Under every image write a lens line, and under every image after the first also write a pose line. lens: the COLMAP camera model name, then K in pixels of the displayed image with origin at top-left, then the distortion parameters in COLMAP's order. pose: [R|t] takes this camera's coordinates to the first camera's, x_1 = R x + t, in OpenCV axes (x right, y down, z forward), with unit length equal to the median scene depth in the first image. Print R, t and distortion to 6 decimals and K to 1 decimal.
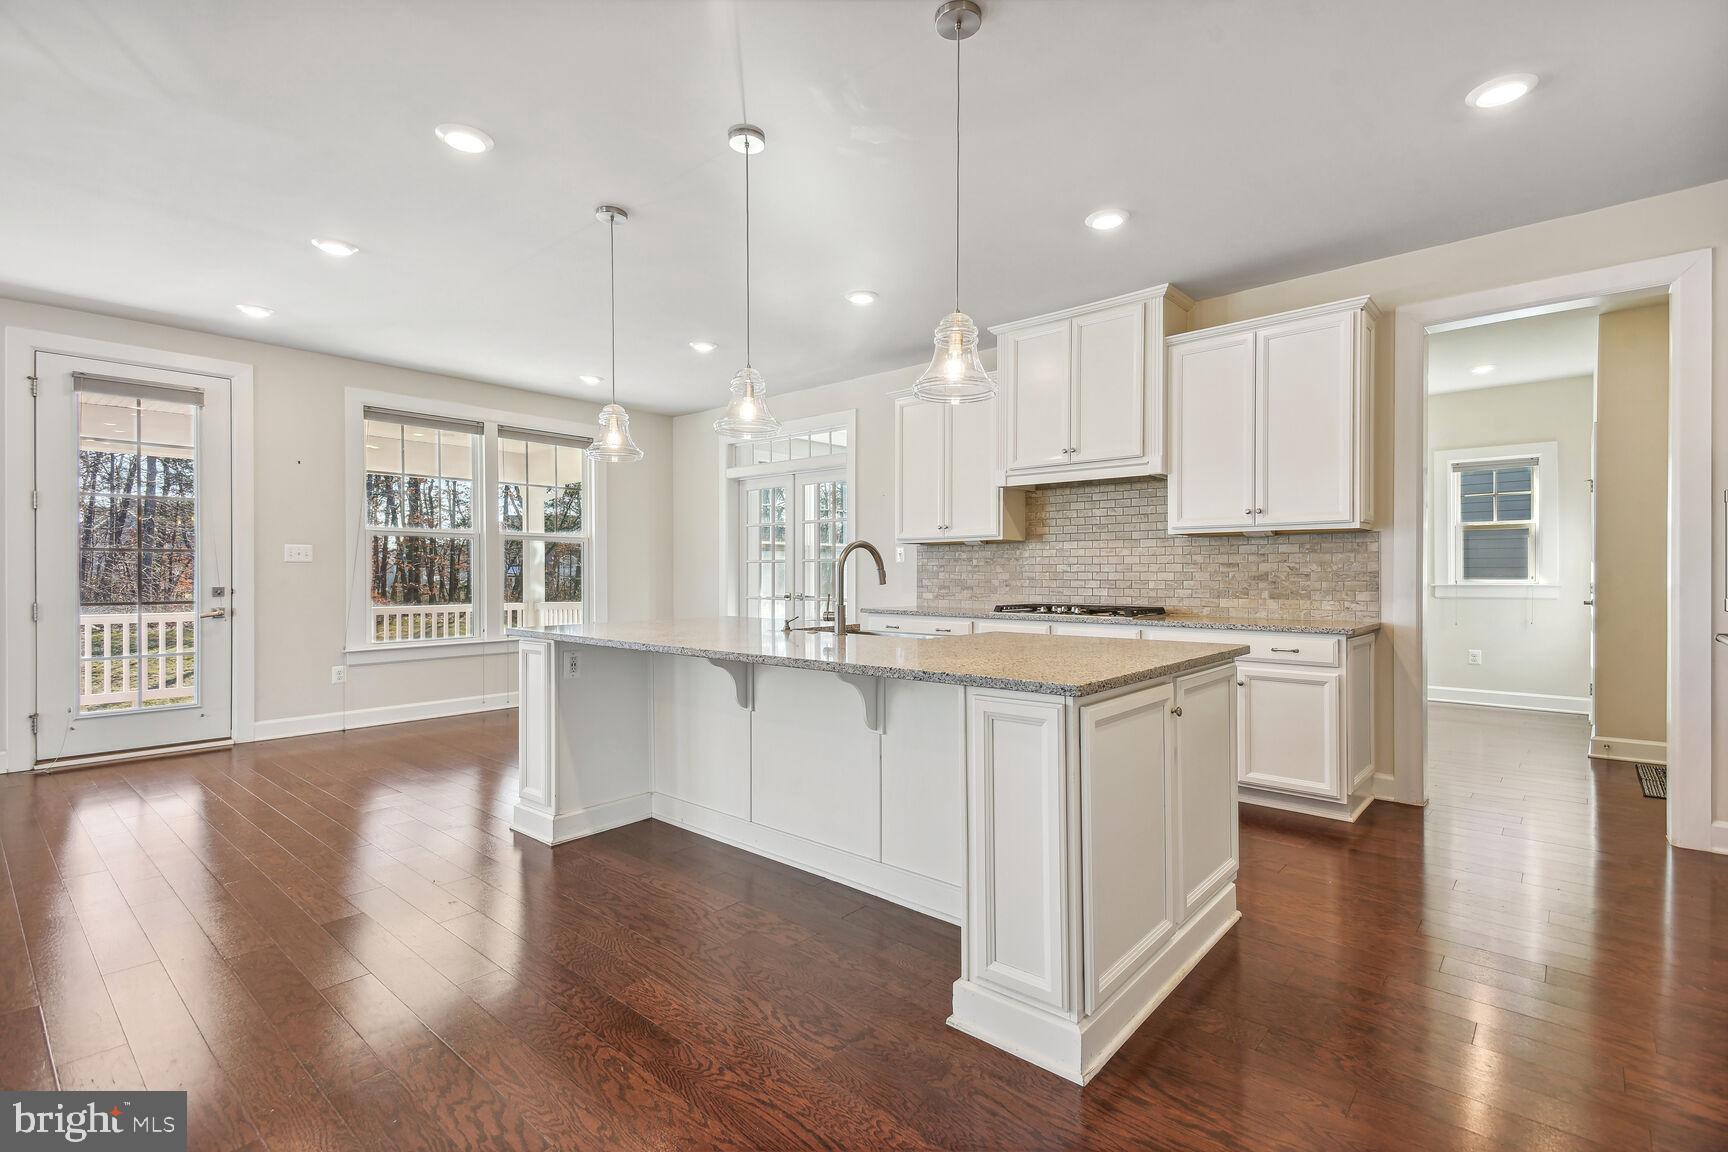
lens RADIAL K [[795.5, 0, 870.4], [0, 795.5, 578.3], [0, 0, 1]] dist [0.018594, -0.000421]
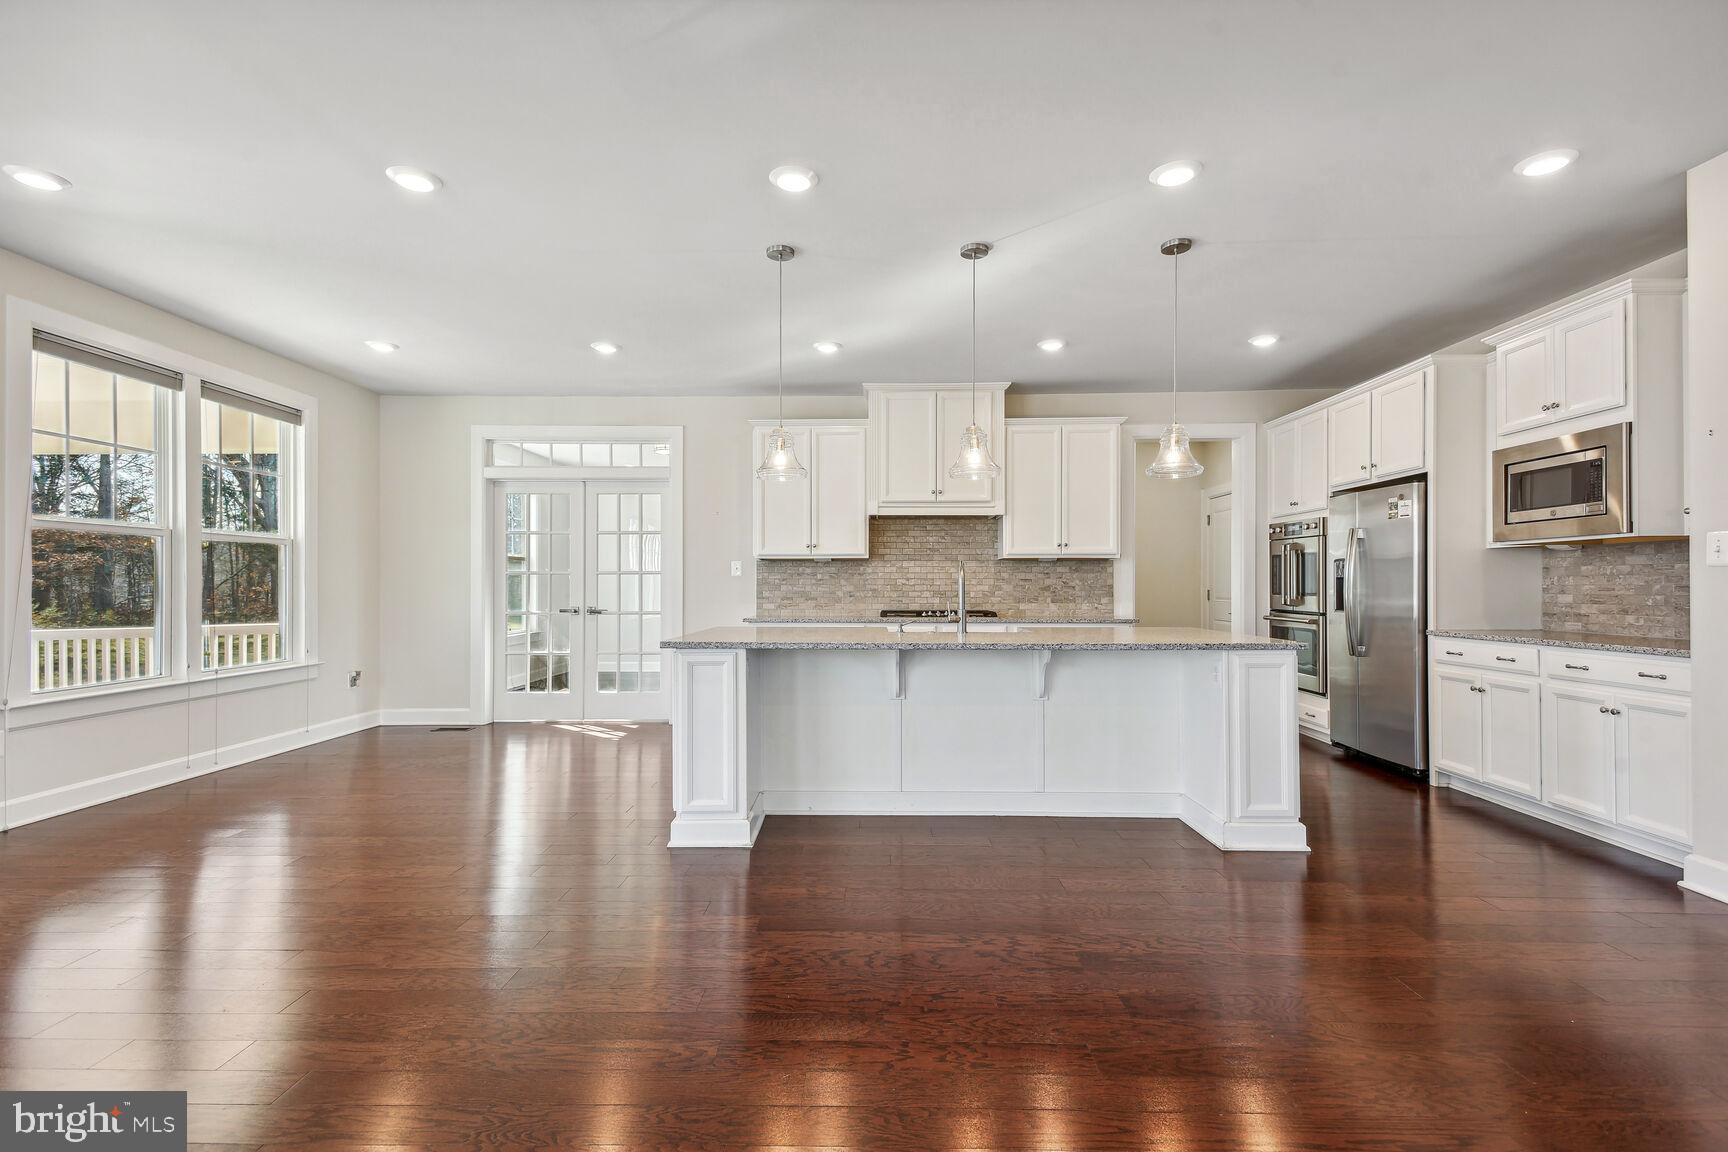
lens RADIAL K [[795.5, 0, 870.4], [0, 795.5, 578.3], [0, 0, 1]] dist [0.018594, -0.000421]
pose [[0.760433, 0.008351, 0.649363, -0.607387], [0.004148, 0.999834, -0.017716, 0.003836], [-0.649403, 0.016165, 0.760272, 0.071084]]
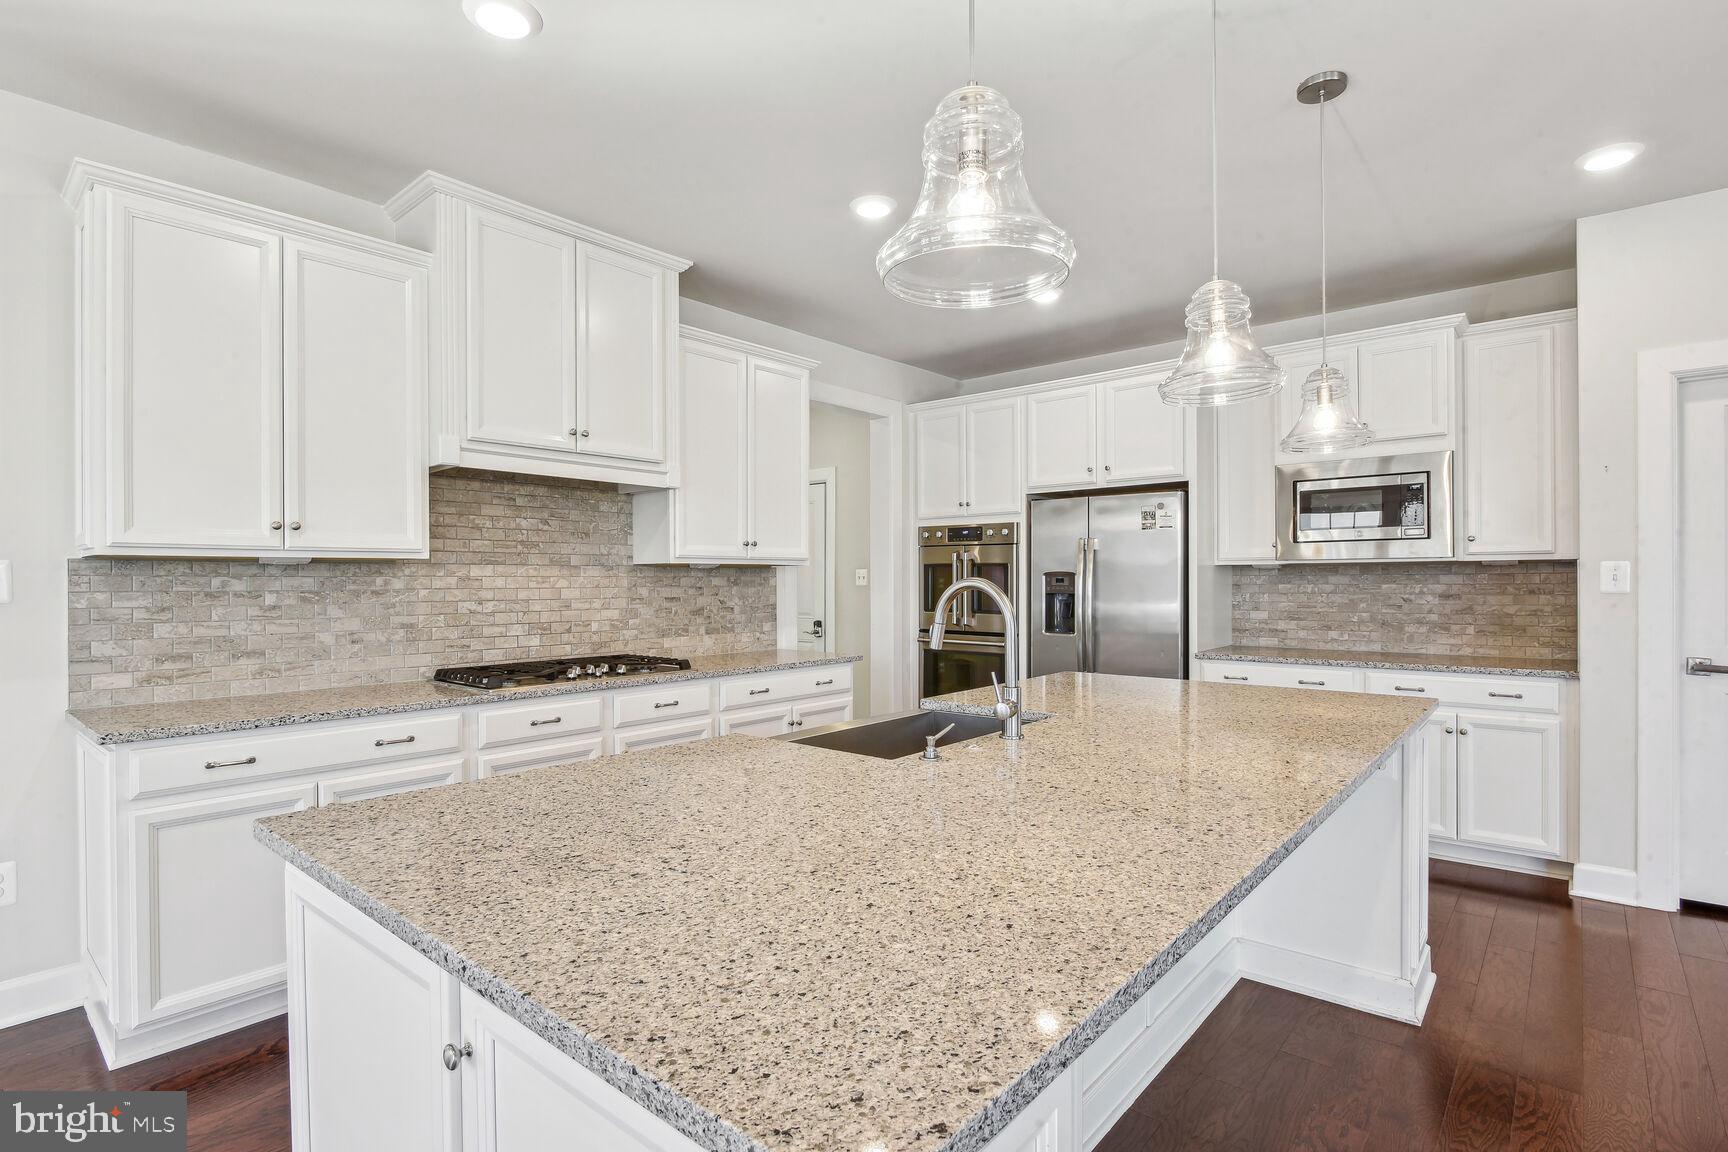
lens RADIAL K [[843.8, 0, 866.9], [0, 843.8, 581.4], [0, 0, 1]] dist [-0.004778, -0.000754]
pose [[-0.009434, 0.002566, 0.999952, -0.416244], [0.012895, 0.999914, -0.002444, -0.027010], [-0.999872, 0.012871, -0.009466, 0.682972]]
